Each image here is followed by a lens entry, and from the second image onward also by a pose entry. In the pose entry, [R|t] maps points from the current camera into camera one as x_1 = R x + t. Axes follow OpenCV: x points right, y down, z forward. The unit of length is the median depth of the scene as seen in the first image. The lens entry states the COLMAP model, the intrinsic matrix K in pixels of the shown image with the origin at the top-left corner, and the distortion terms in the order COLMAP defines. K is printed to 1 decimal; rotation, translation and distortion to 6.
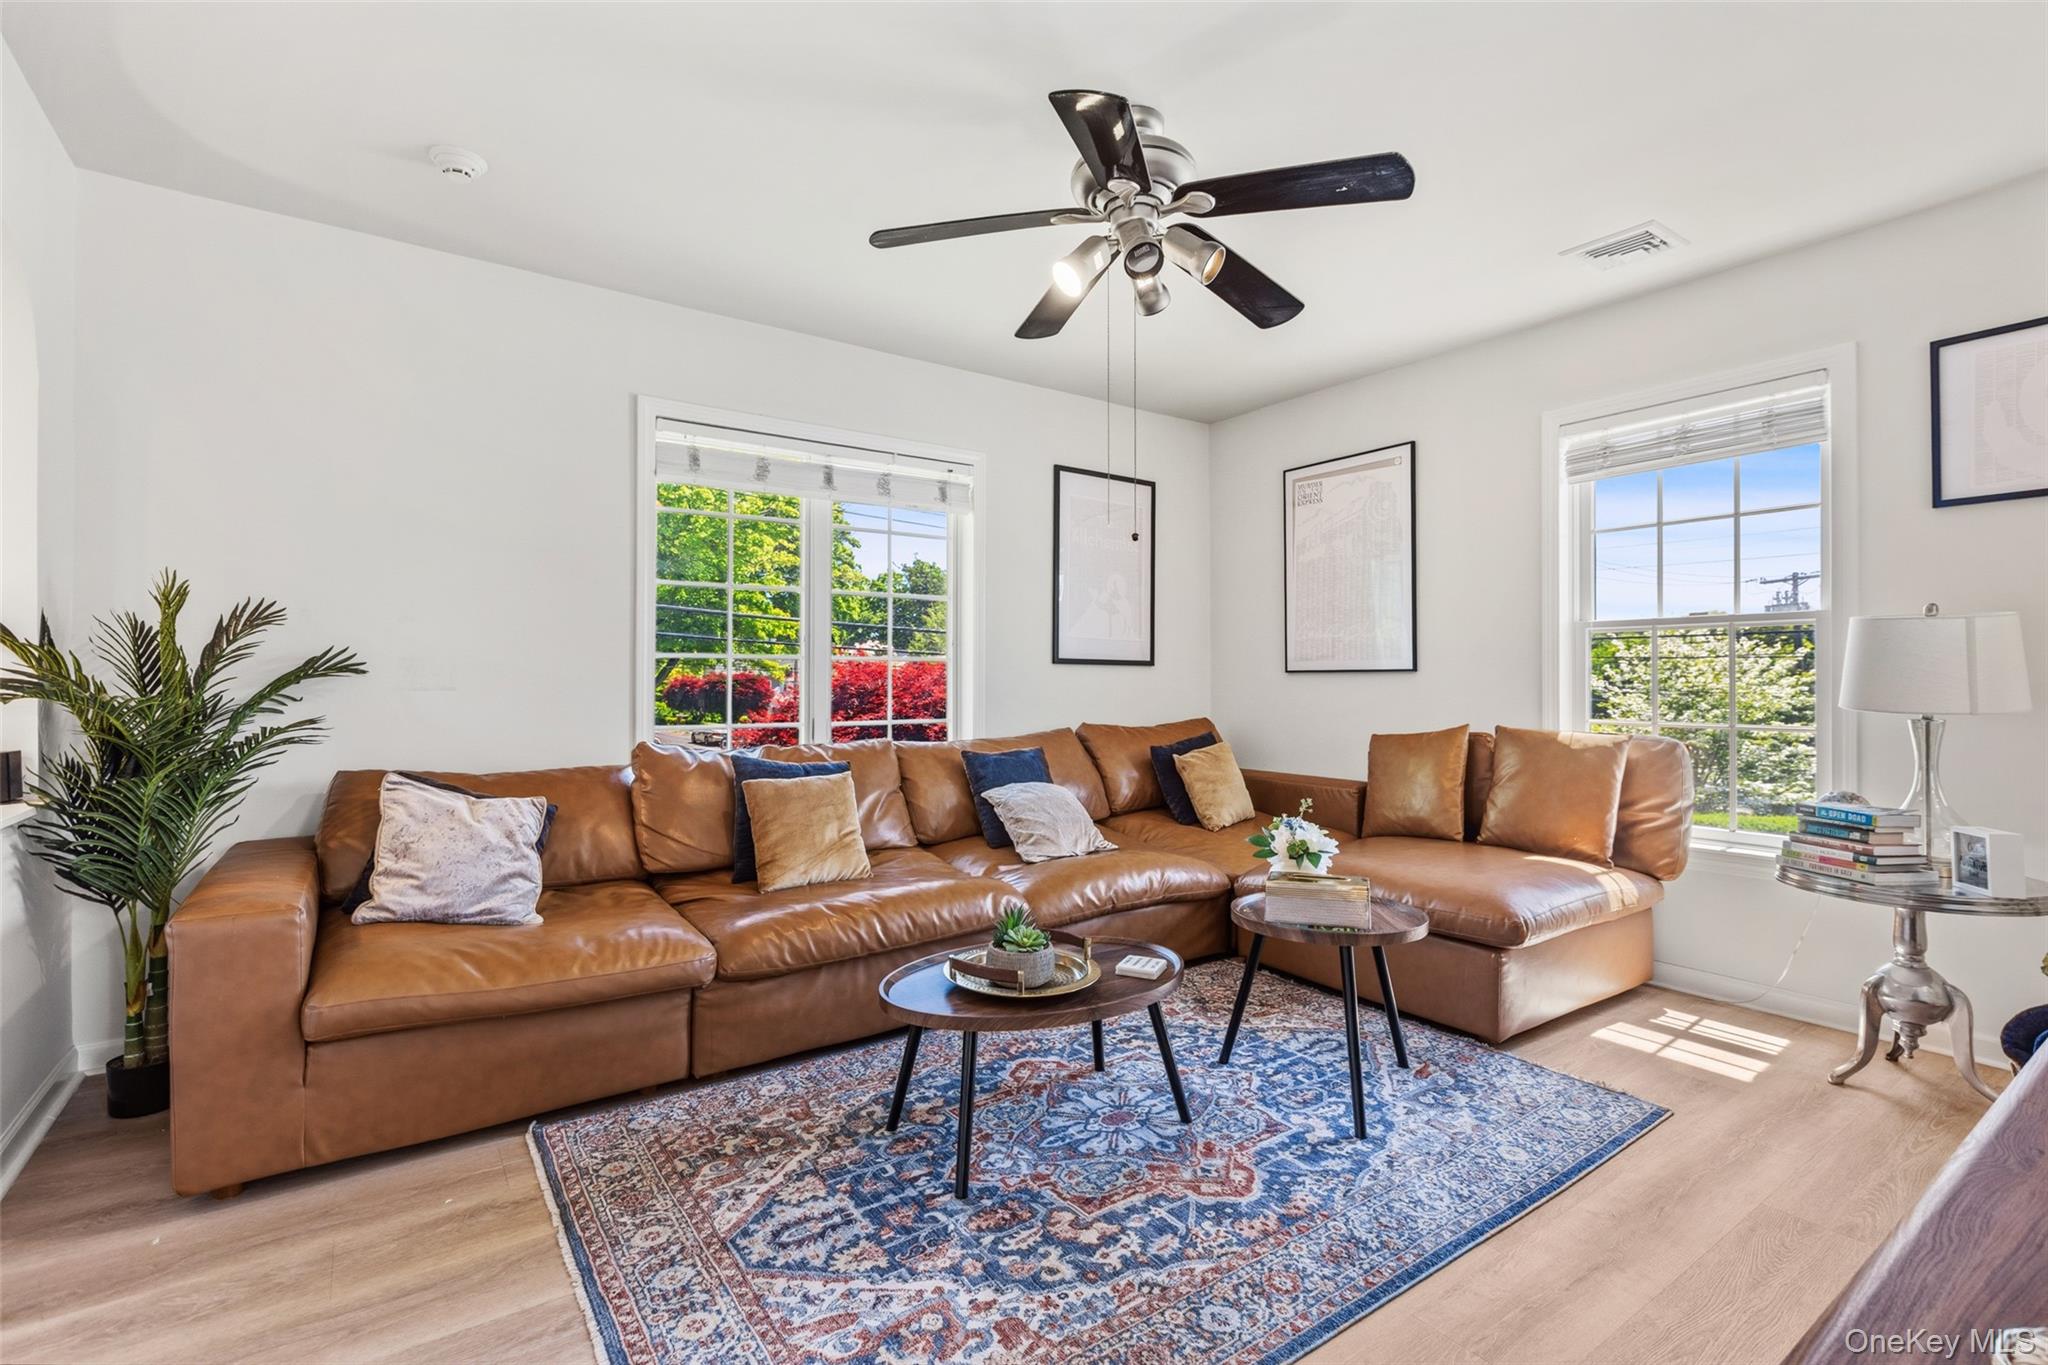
lens RADIAL K [[933.0, 0, 1019.6], [0, 933.0, 673.2], [0, 0, 1]] dist [0.004468, -0.001294]
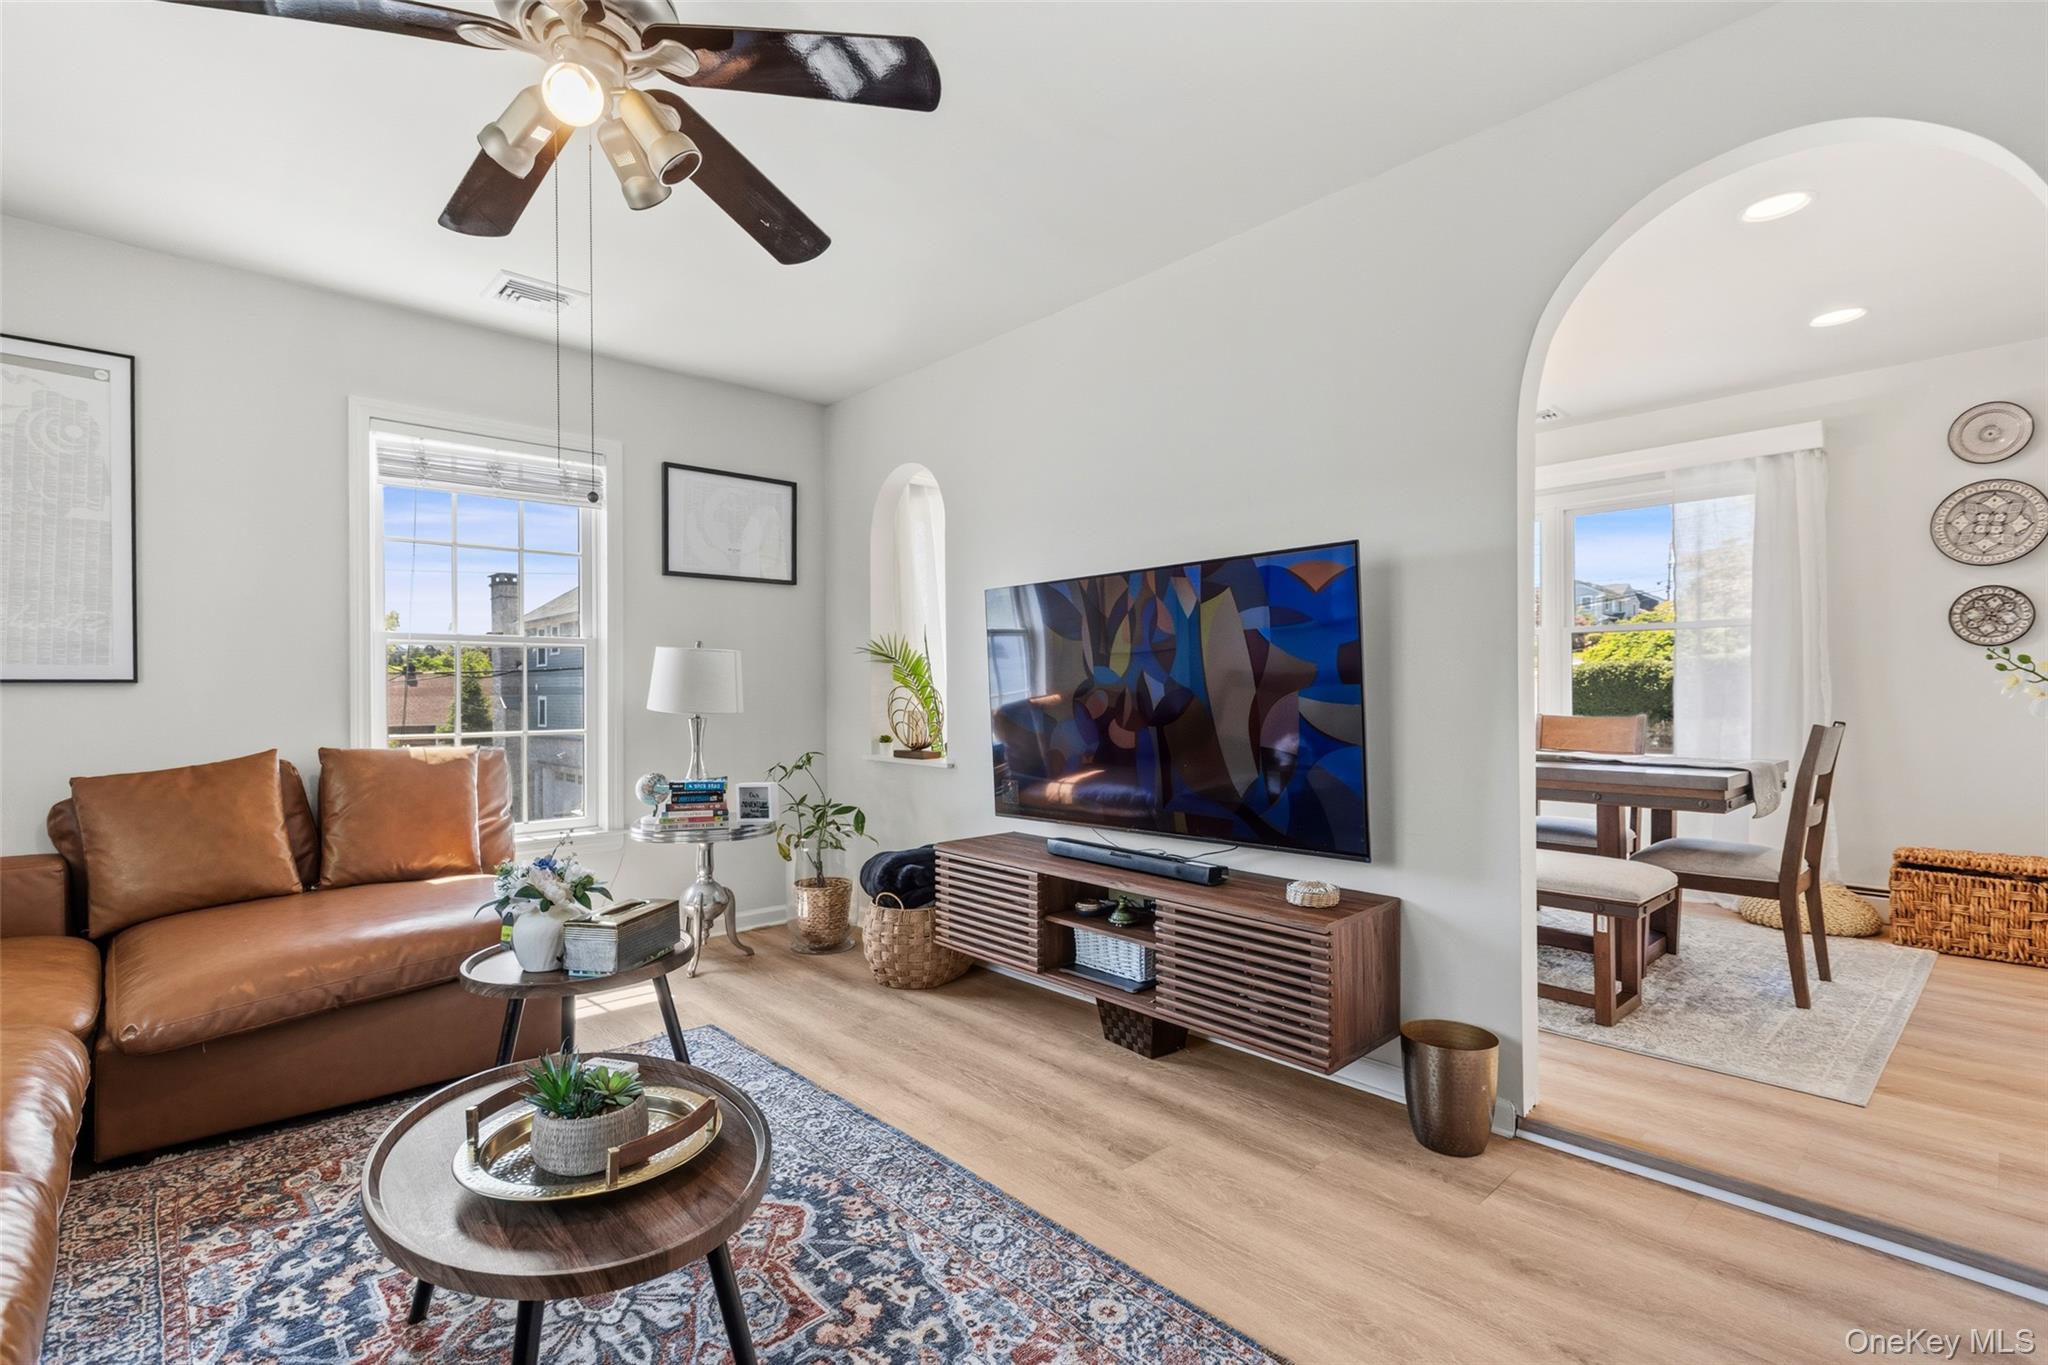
lens RADIAL K [[933.0, 0, 1016.7], [0, 933.0, 692.4], [0, 0, 1]] dist [0.004468, -0.001294]
pose [[-0.131728, -0.000492, 0.991286, -0.537777], [-0.001679, 0.999999, 0.000274, 0.005847], [-0.991284, -0.001628, -0.131729, 0.631288]]
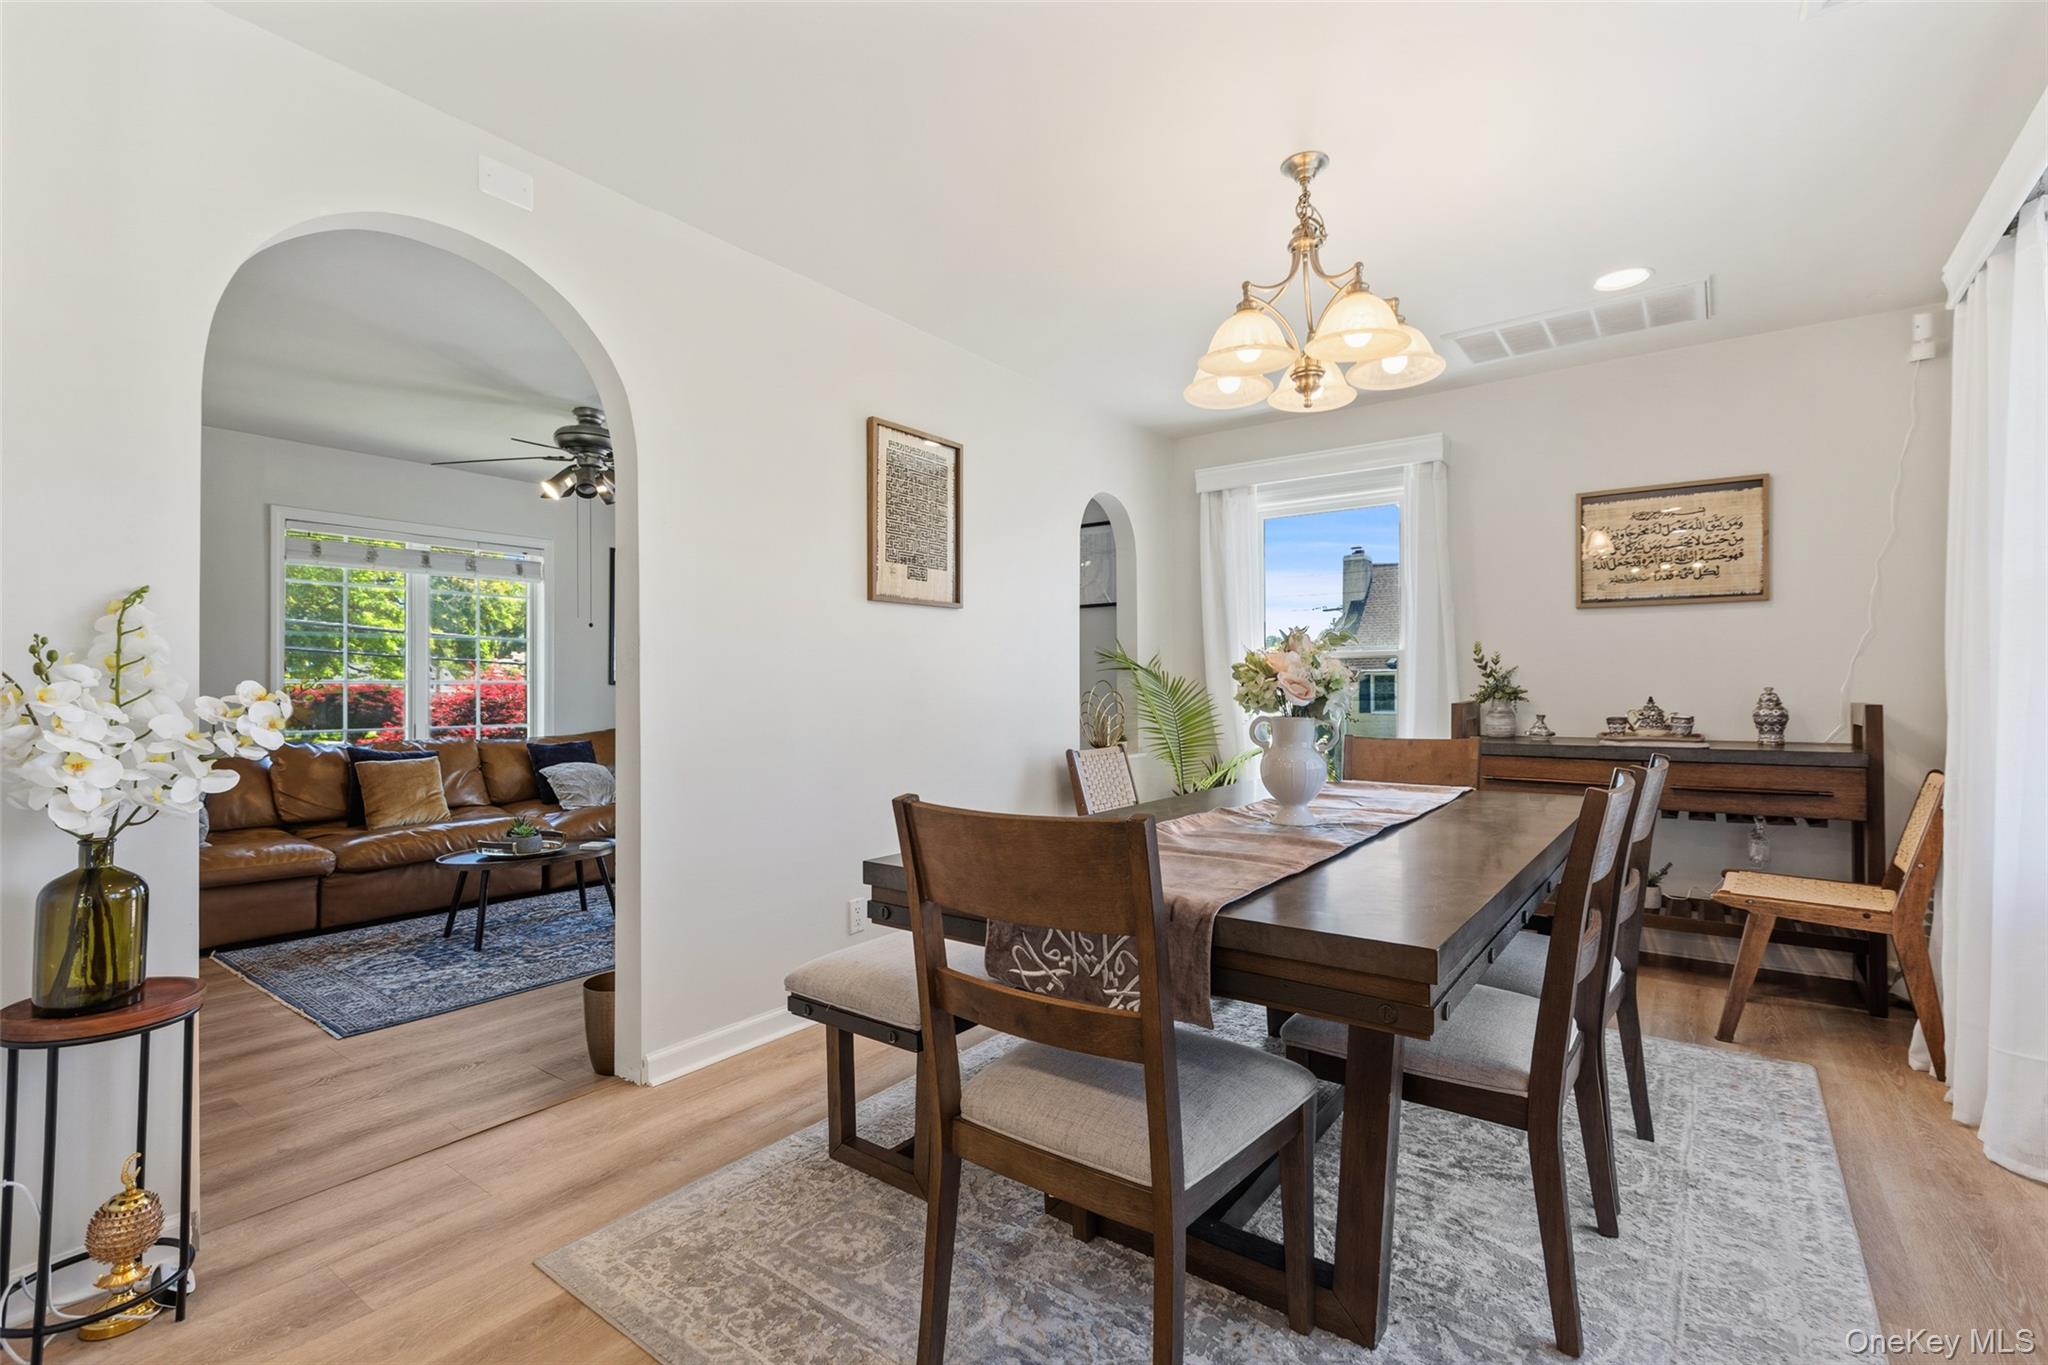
lens RADIAL K [[933.0, 0, 1029.9], [0, 933.0, 685.3], [0, 0, 1]] dist [0.004468, -0.001294]
pose [[0.947677, -0.002873, 0.319219, 0.302514], [0.001936, 0.999993, 0.003253, -0.020031], [-0.319226, -0.002465, 0.947675, -0.930596]]
